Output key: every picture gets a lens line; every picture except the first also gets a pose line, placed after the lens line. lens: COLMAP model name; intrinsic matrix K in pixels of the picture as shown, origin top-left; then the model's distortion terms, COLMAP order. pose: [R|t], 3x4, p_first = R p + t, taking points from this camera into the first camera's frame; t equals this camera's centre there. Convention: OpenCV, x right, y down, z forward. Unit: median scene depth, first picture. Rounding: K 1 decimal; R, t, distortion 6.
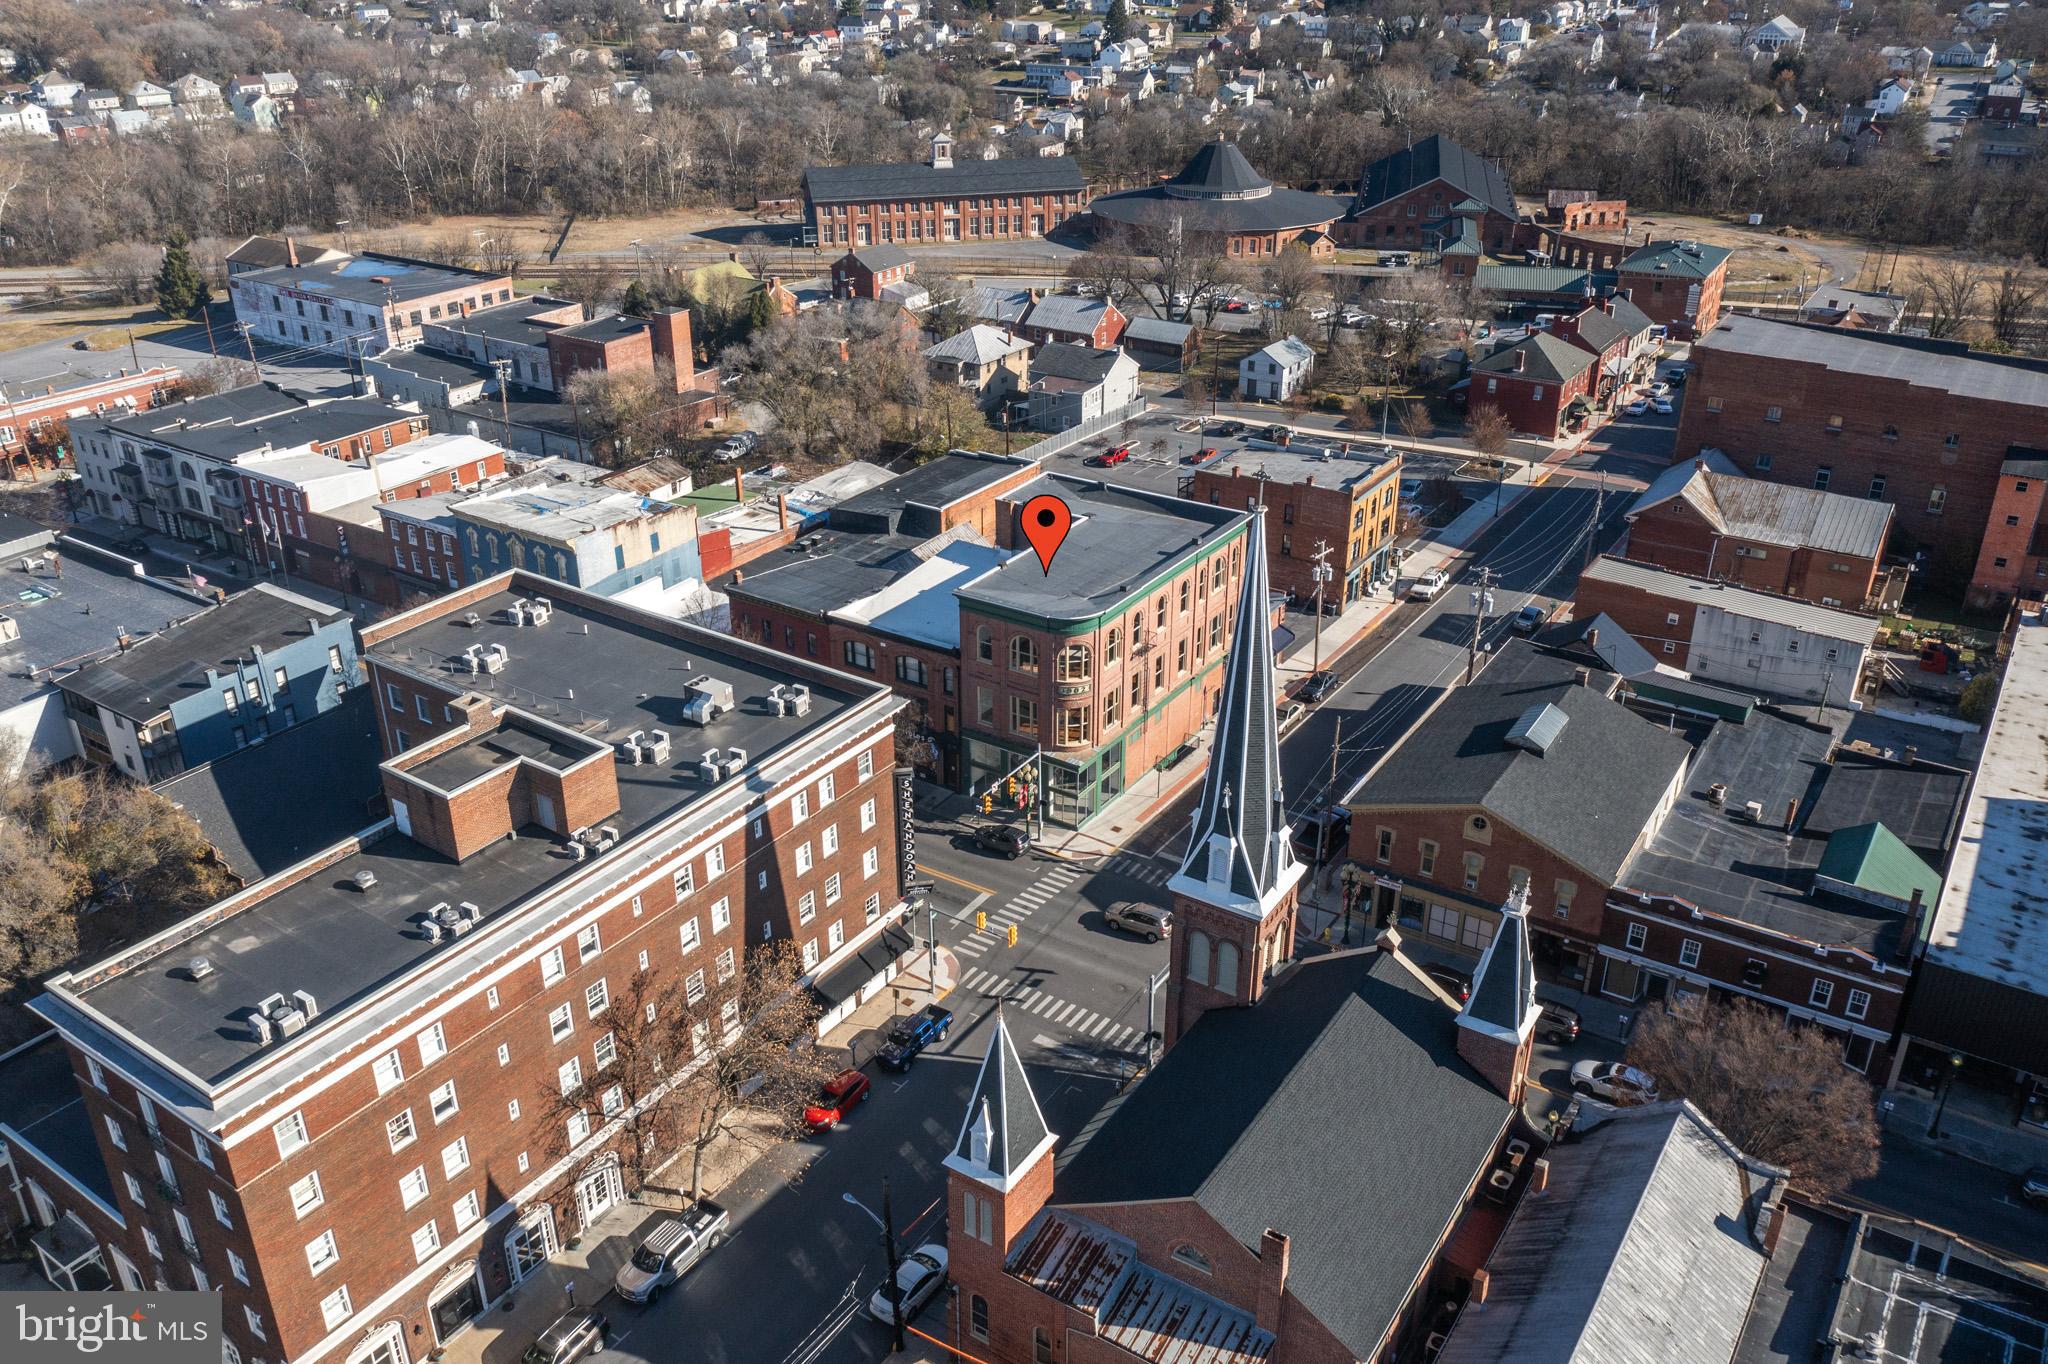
lens RADIAL K [[1610.2, 0, 1024.0], [0, 1610.2, 682.0], [0, 0, 1]] dist [-0.020348, -0.001796]
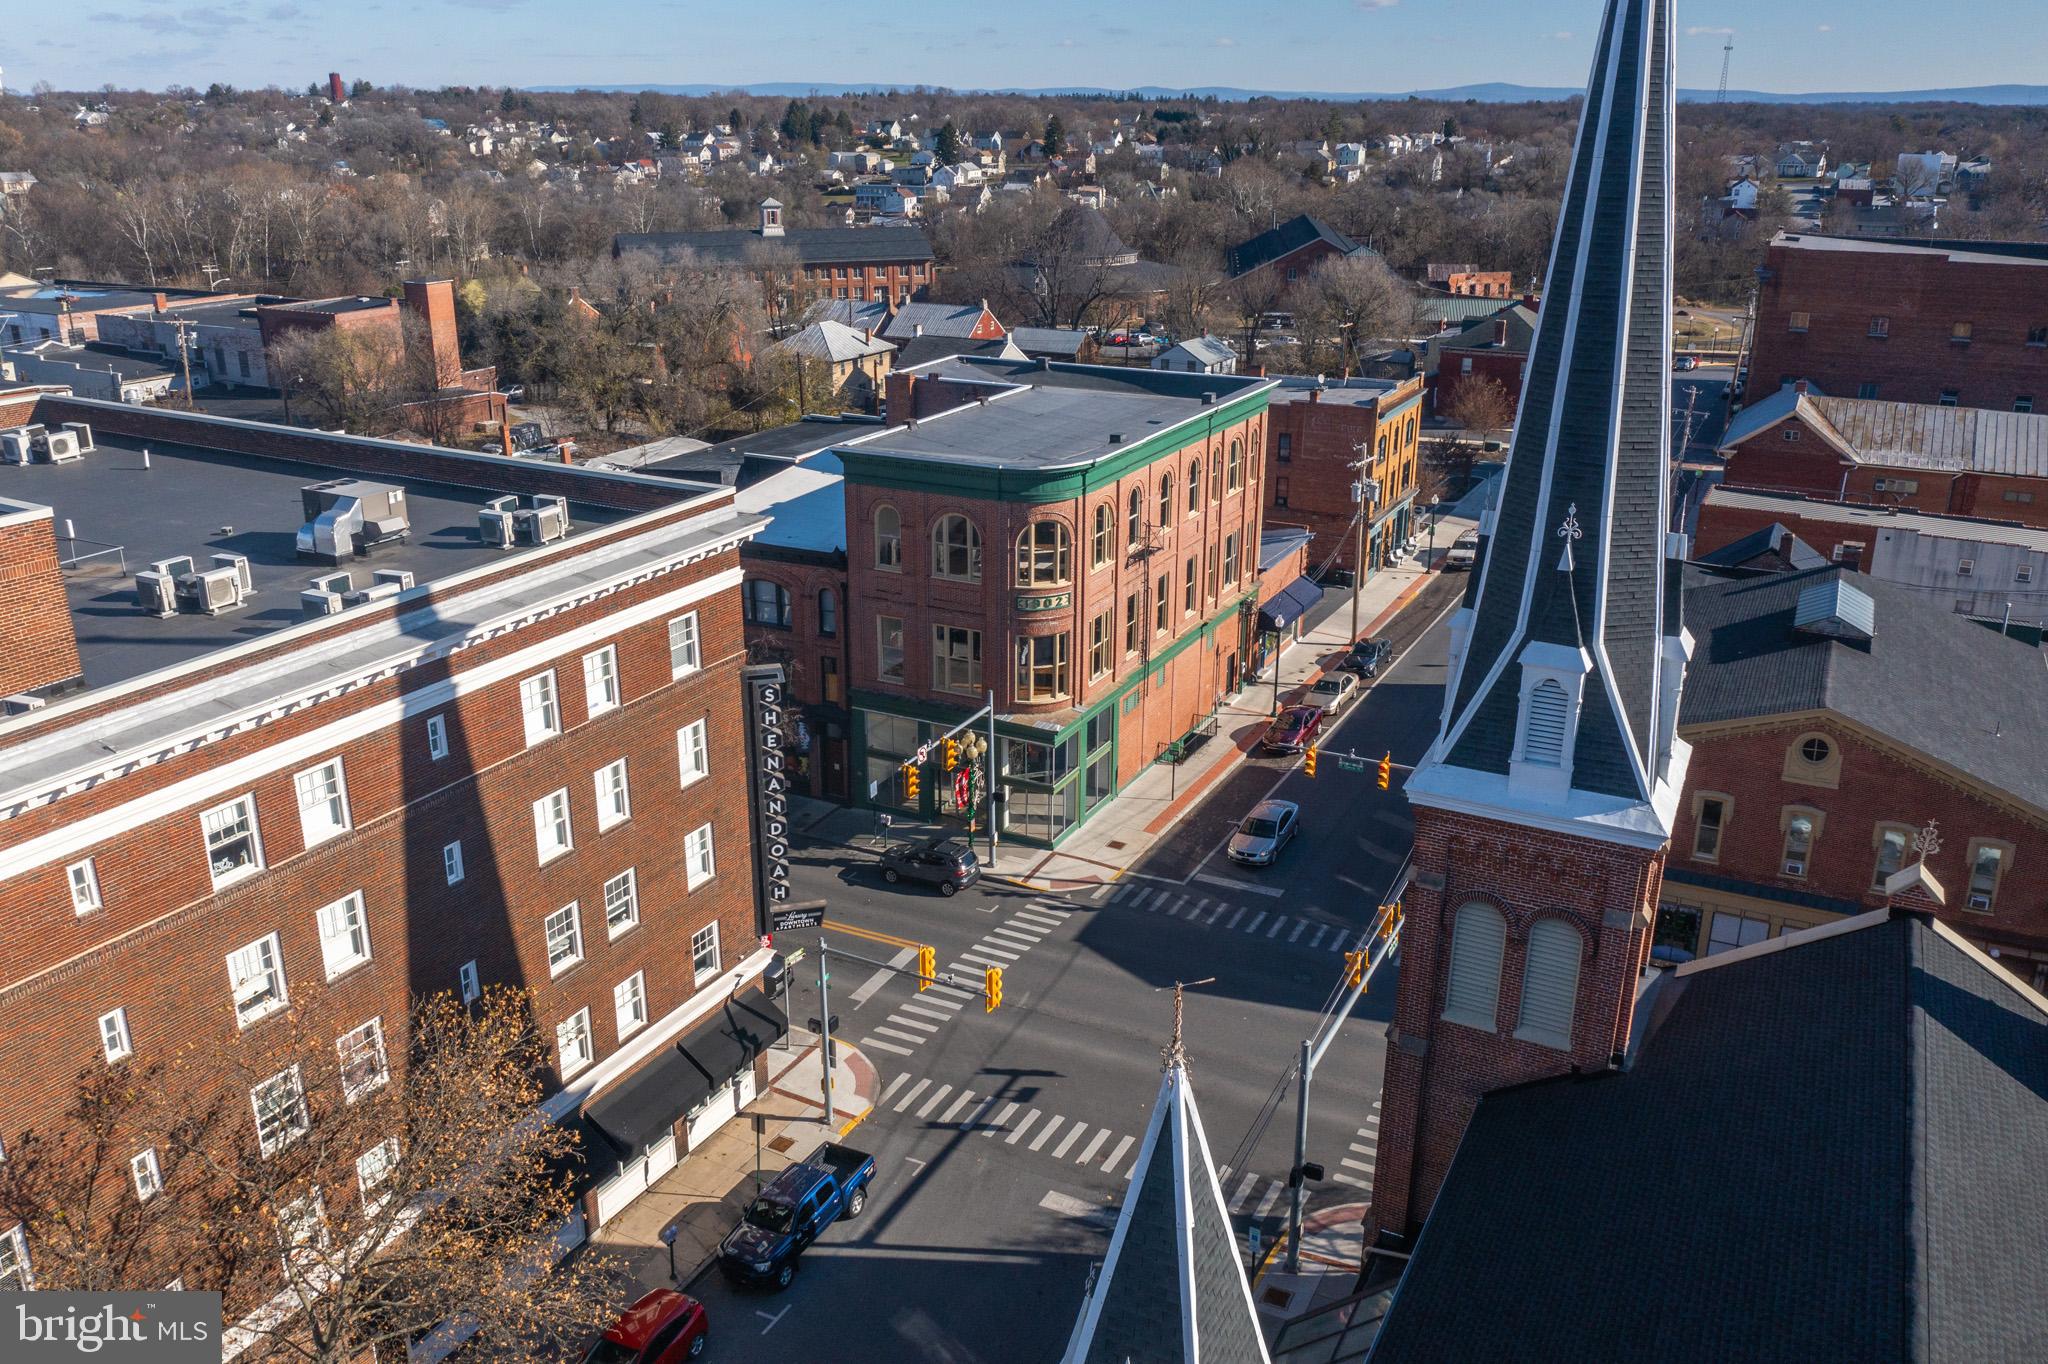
lens RADIAL K [[1610.2, 0, 1024.0], [0, 1610.2, 682.0], [0, 0, 1]] dist [-0.020348, -0.001796]
pose [[0.994117, -0.030237, 0.104007, -0.038634], [0.041899, 0.992843, -0.111840, 0.099652], [-0.099881, 0.115540, 0.988268, 0.414882]]
